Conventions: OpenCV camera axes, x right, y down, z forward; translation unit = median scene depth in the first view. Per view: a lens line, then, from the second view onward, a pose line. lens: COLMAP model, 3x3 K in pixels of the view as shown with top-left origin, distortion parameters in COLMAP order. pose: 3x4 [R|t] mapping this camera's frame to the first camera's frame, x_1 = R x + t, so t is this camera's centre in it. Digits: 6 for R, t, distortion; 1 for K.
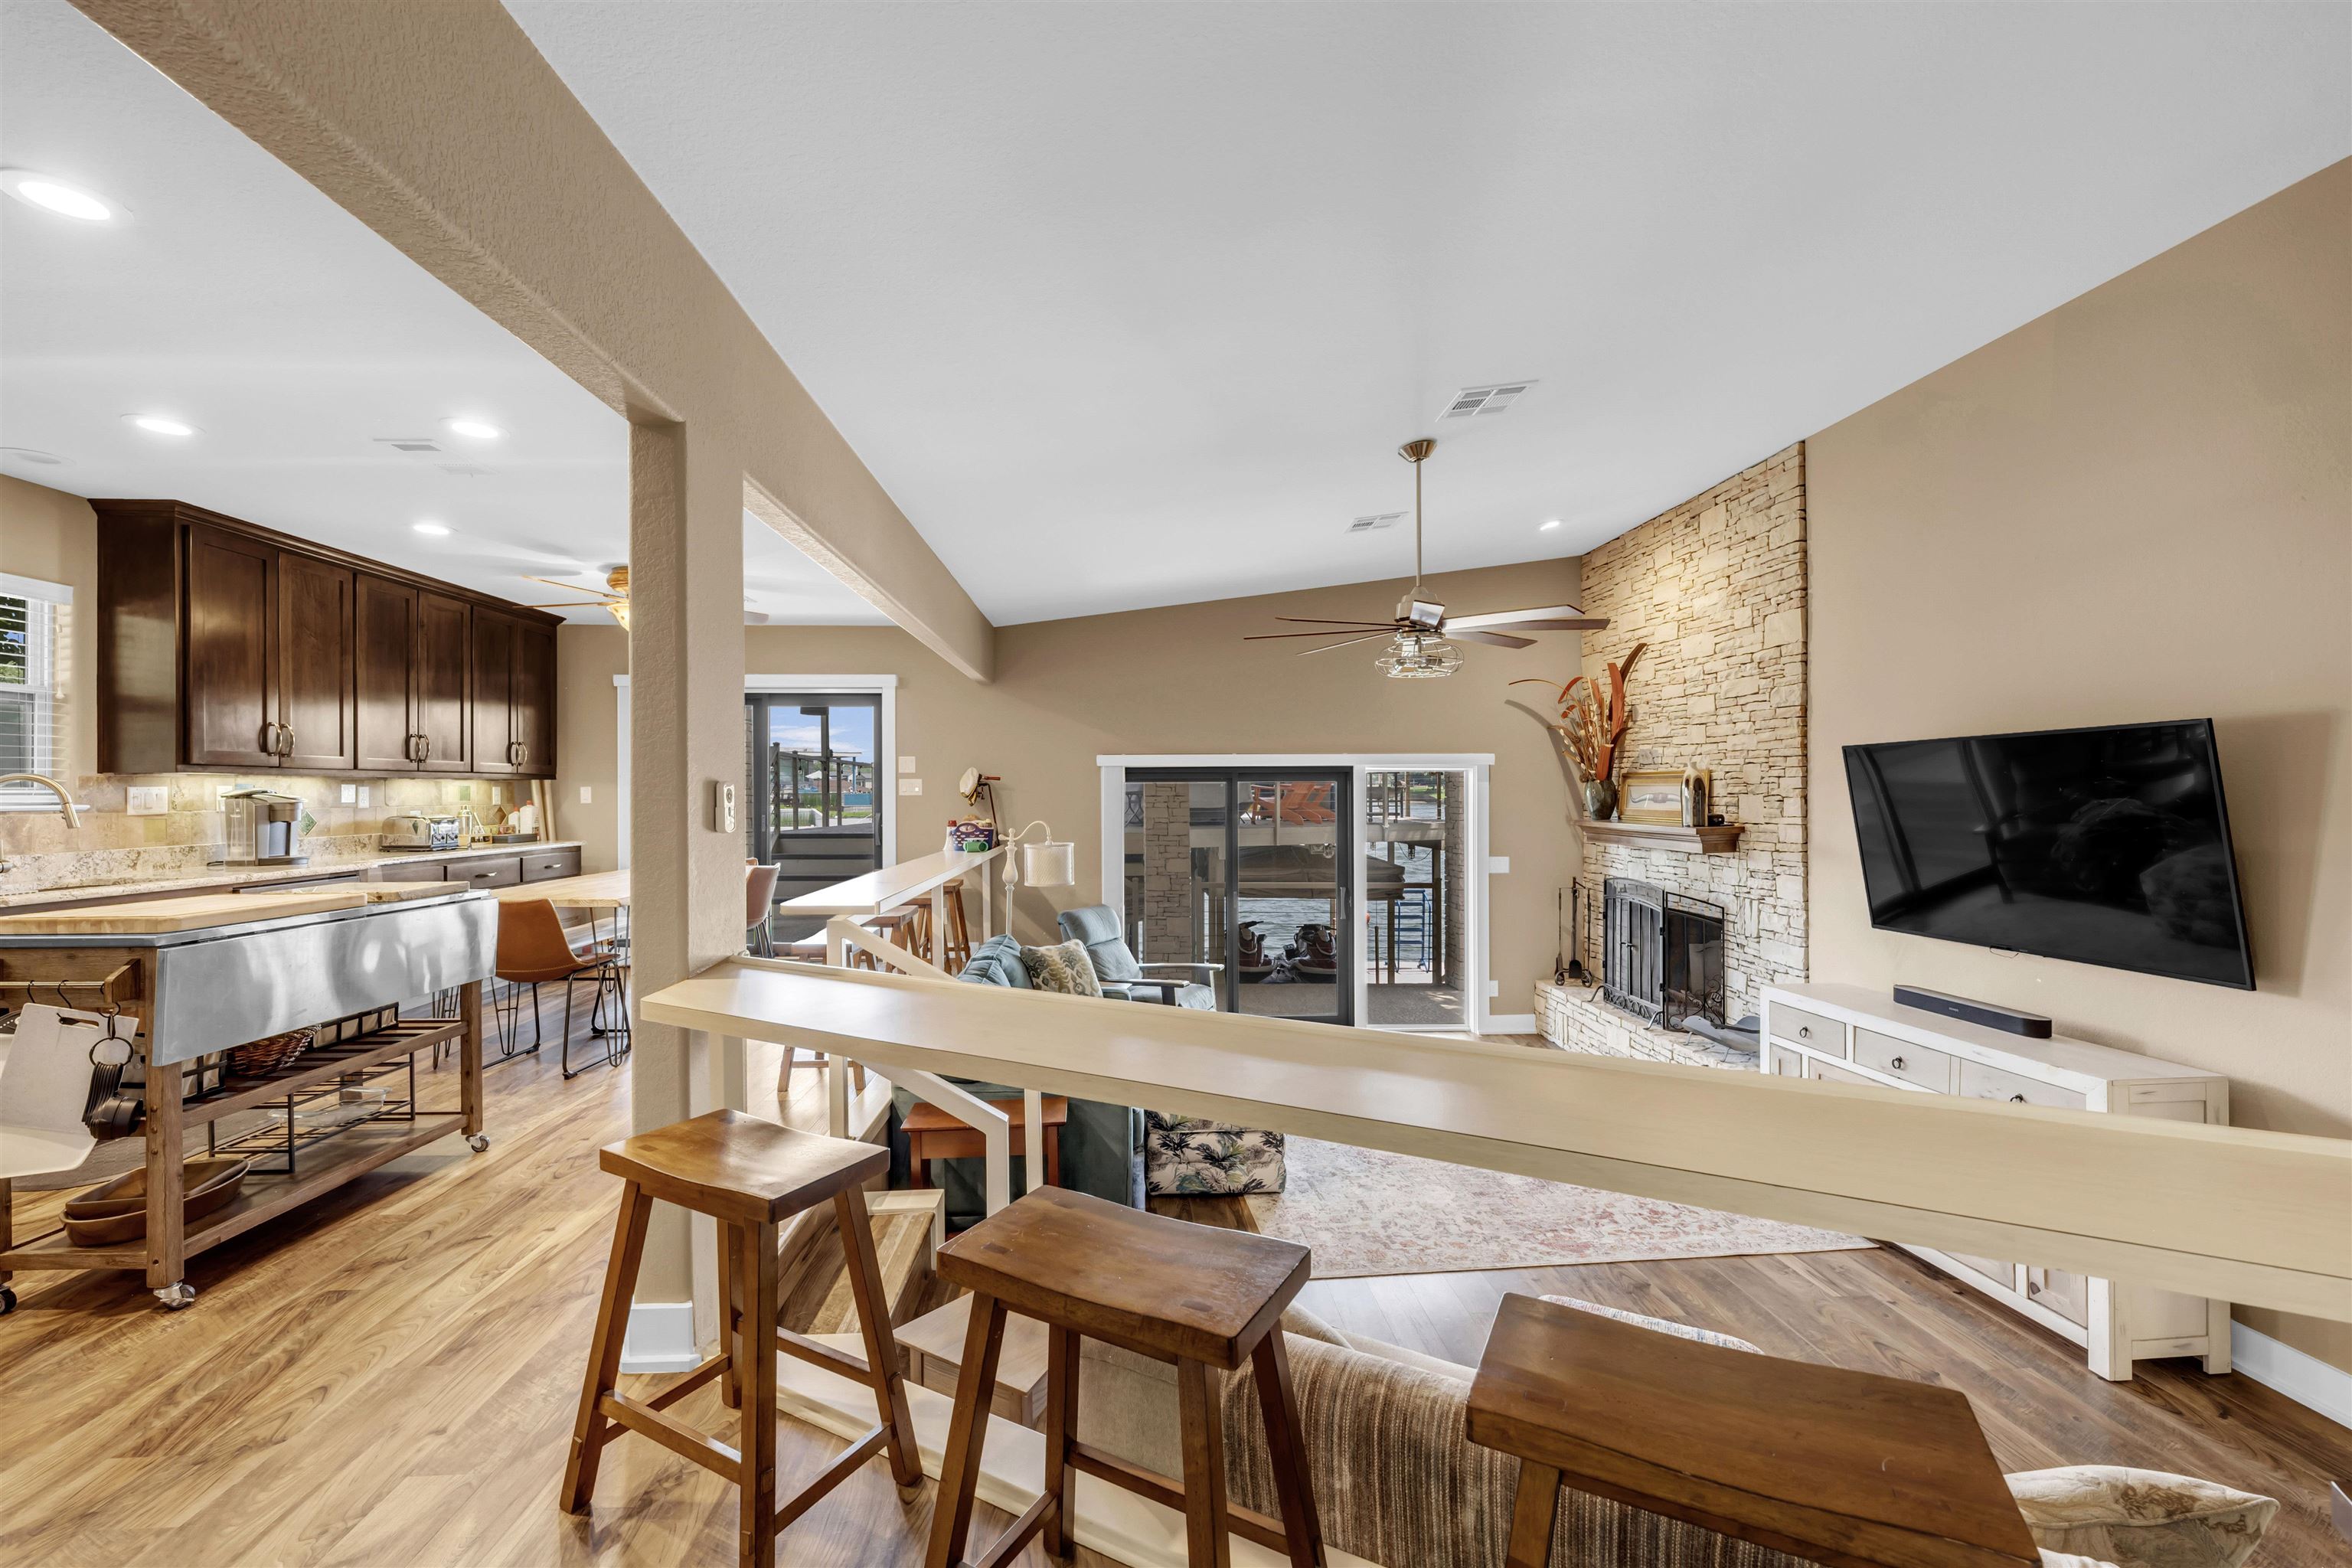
lens RADIAL K [[956.7, 0, 1173.0], [0, 956.7, 783.0], [0, 0, 1]] dist [-0.006830, 0.001195]
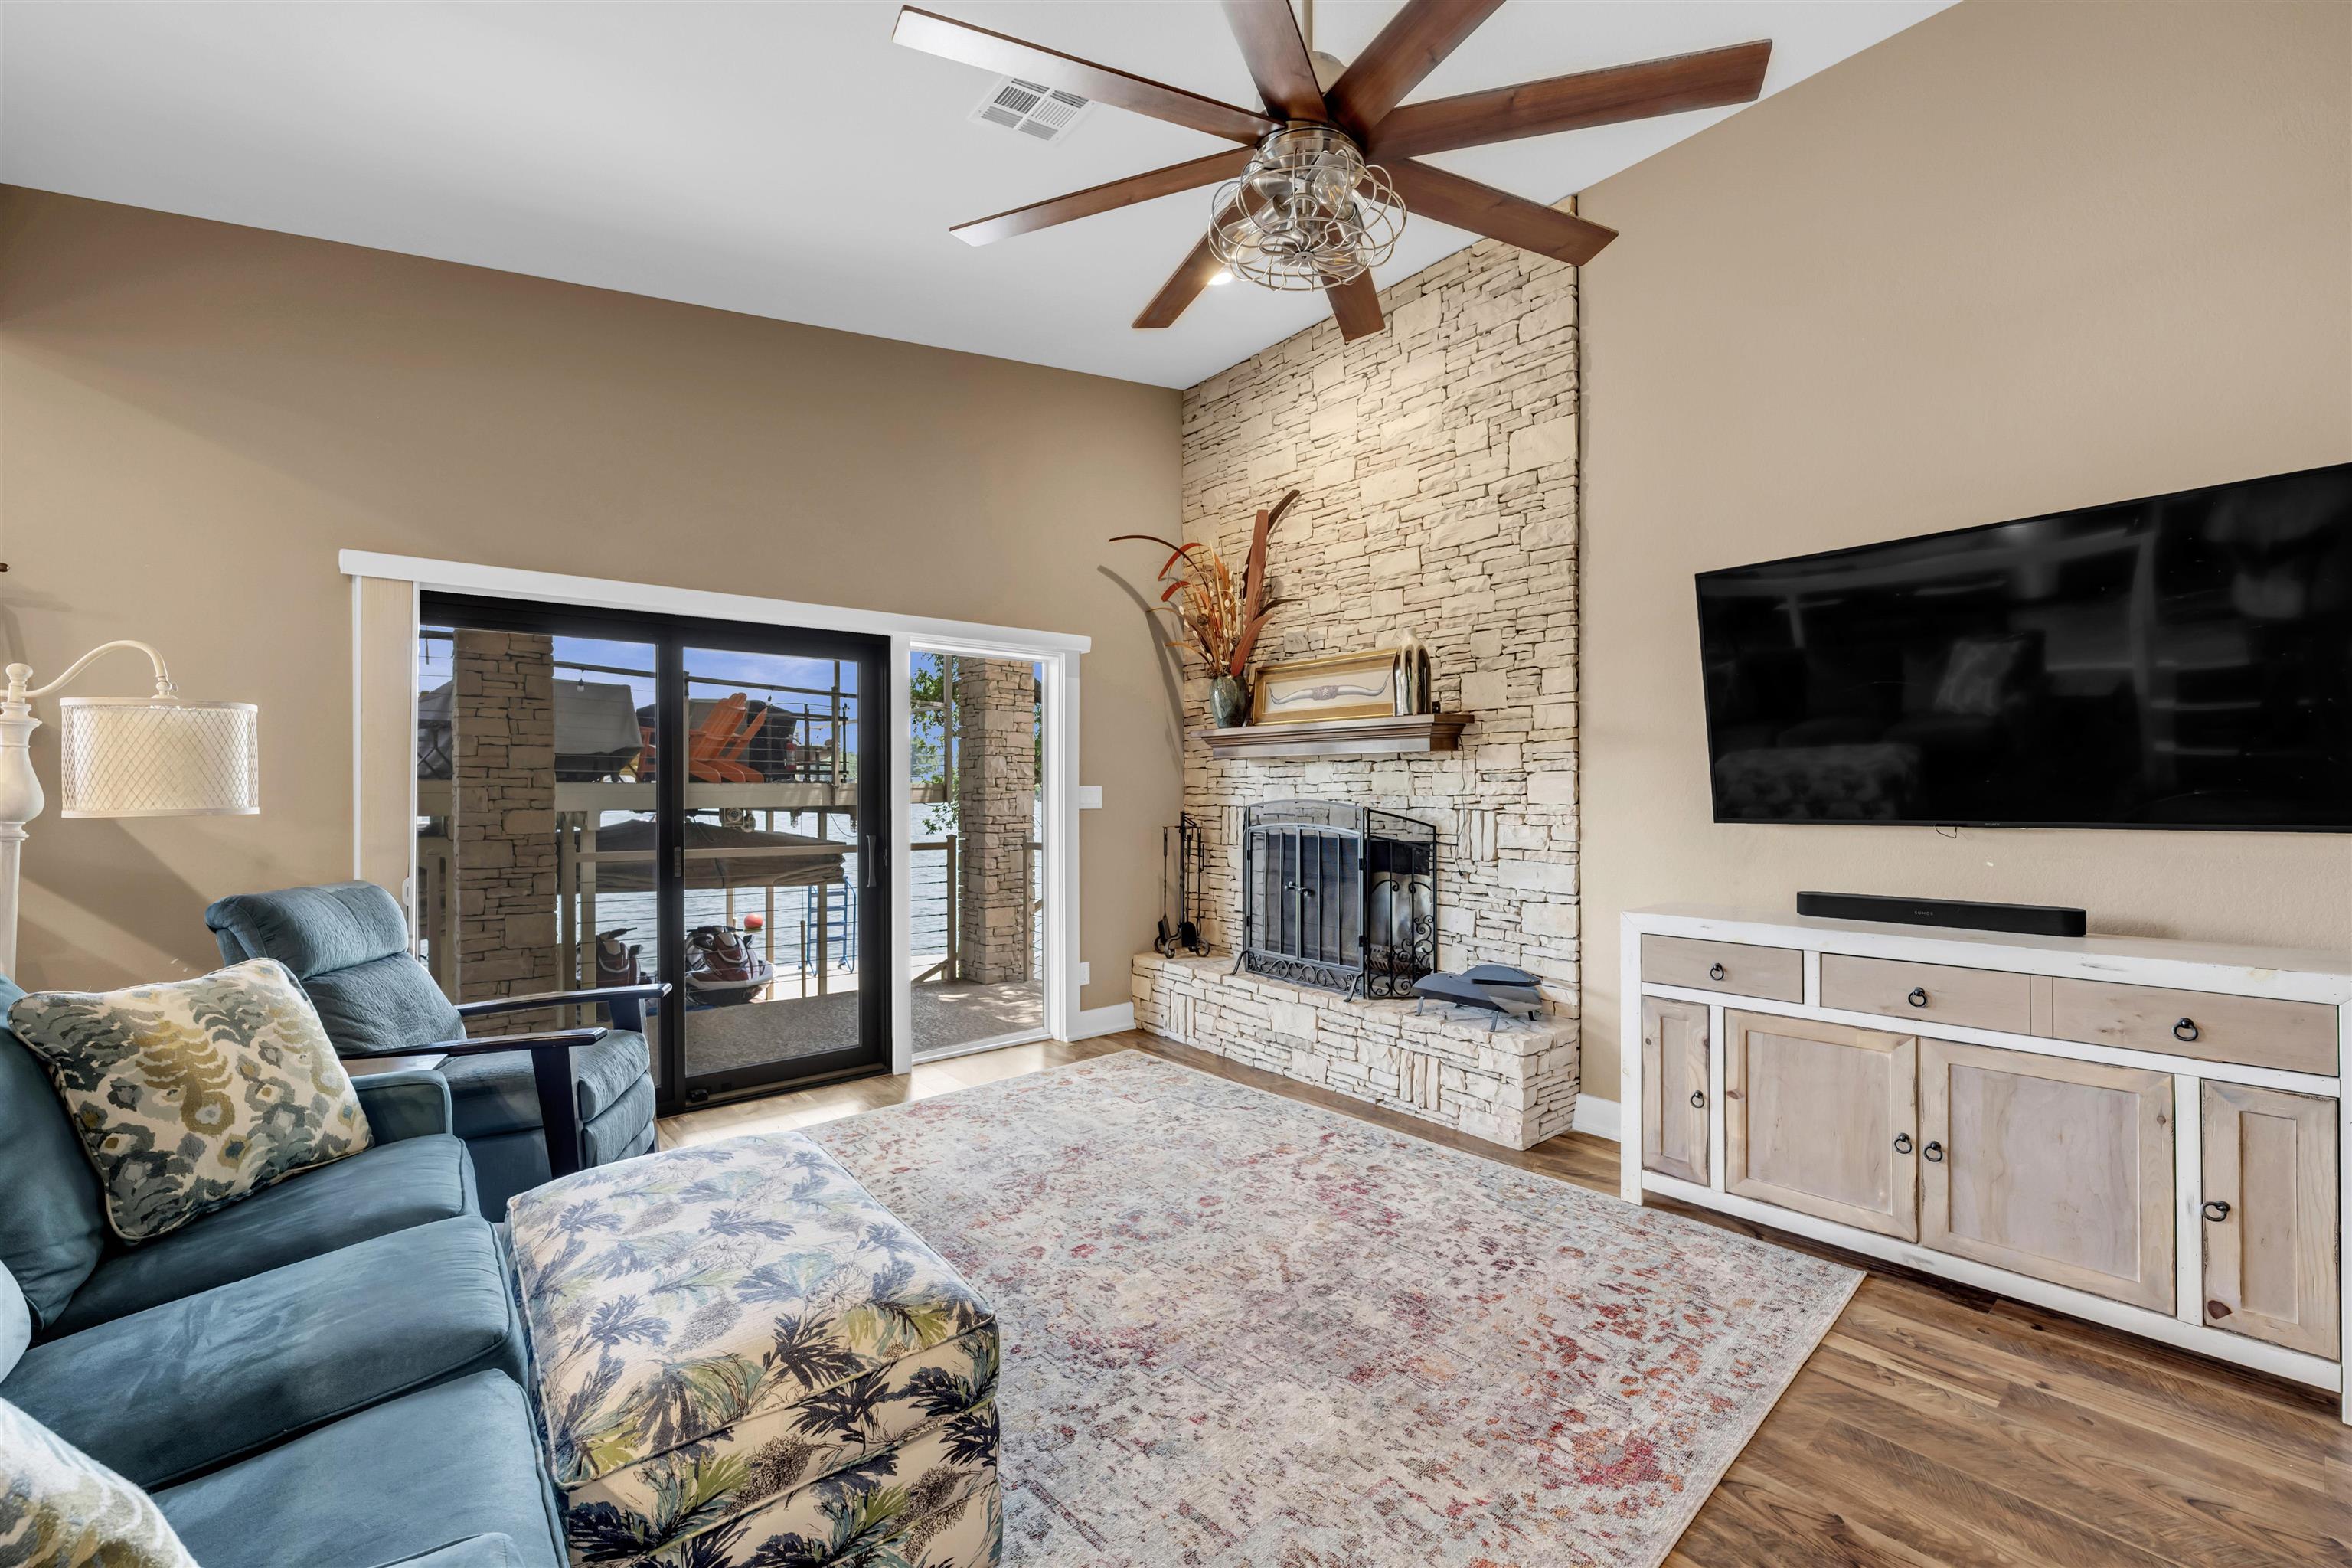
lens RADIAL K [[956.7, 0, 1173.7], [0, 956.7, 787.1], [0, 0, 1]] dist [-0.006830, 0.001195]
pose [[0.803211, 0.002172, 0.595691, -0.066241], [-0.006164, 0.999970, 0.004665, 0.162396], [-0.595663, -0.007418, 0.803200, 0.863991]]
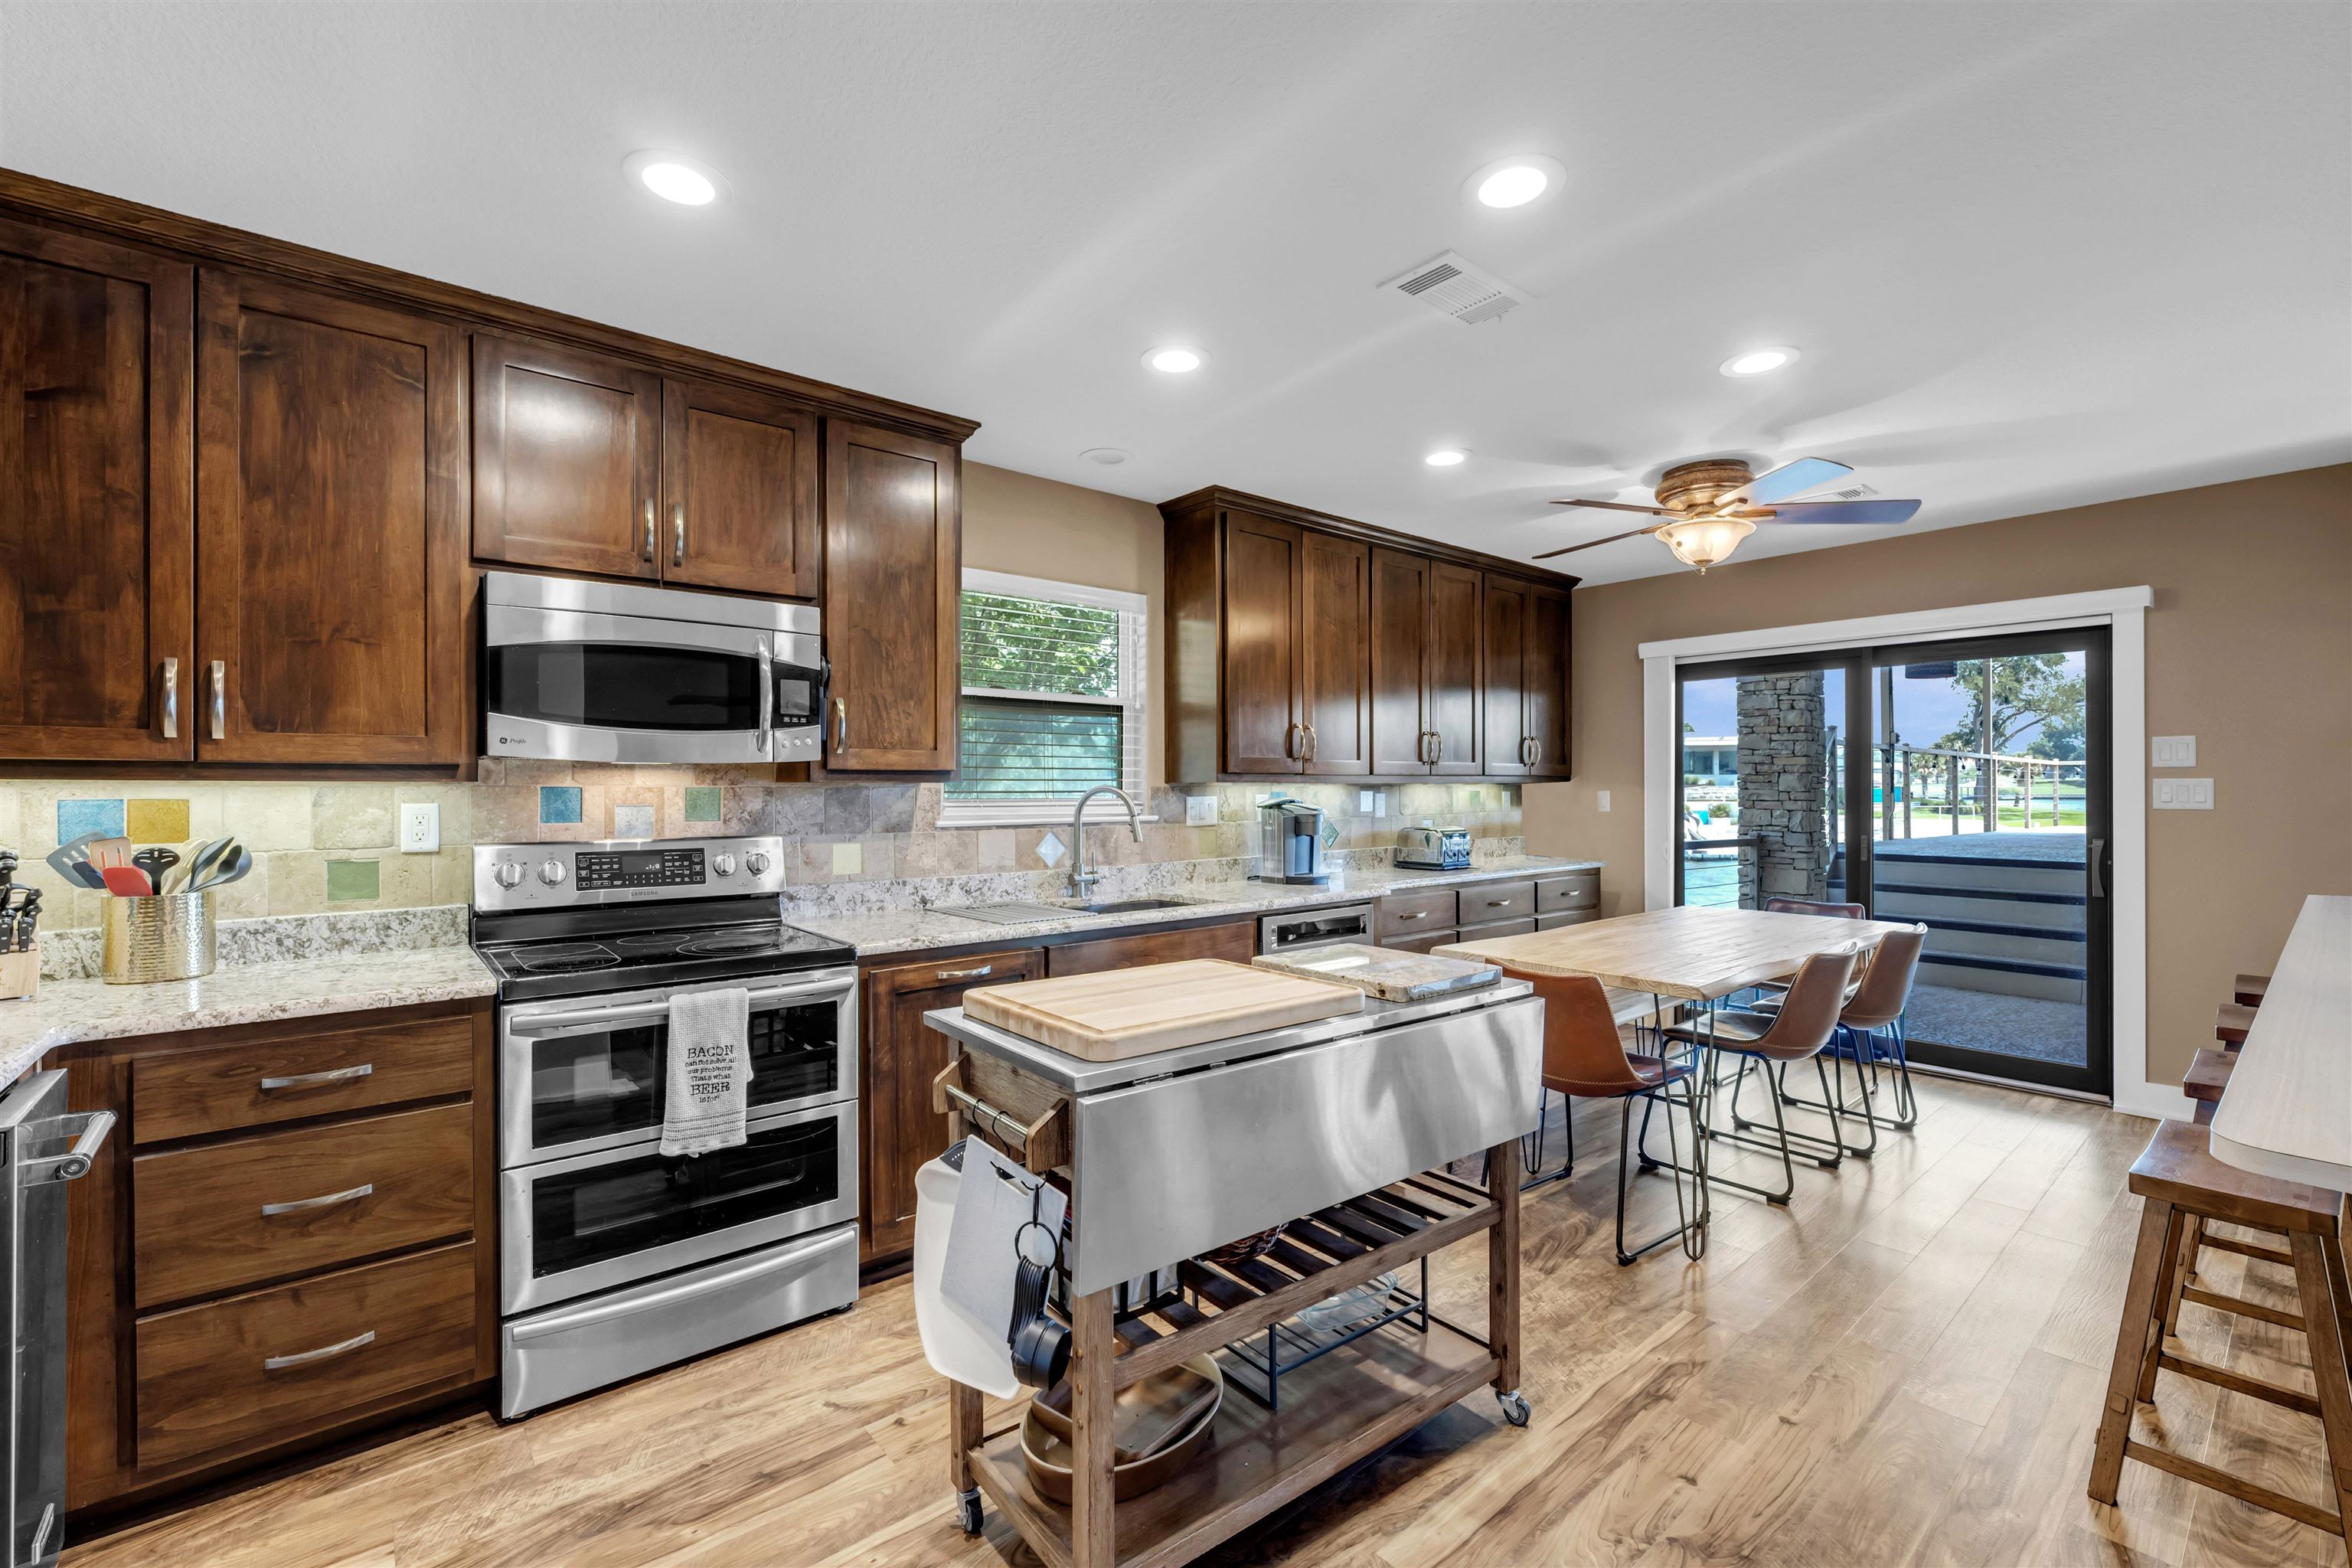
lens RADIAL K [[956.7, 0, 1168.1], [0, 956.7, 806.5], [0, 0, 1]] dist [-0.006830, 0.001195]
pose [[0.593528, 0.018615, -0.804598, -0.386978], [0.007189, 0.999570, 0.028429, -0.017097], [0.804781, -0.022657, 0.593139, 0.483472]]
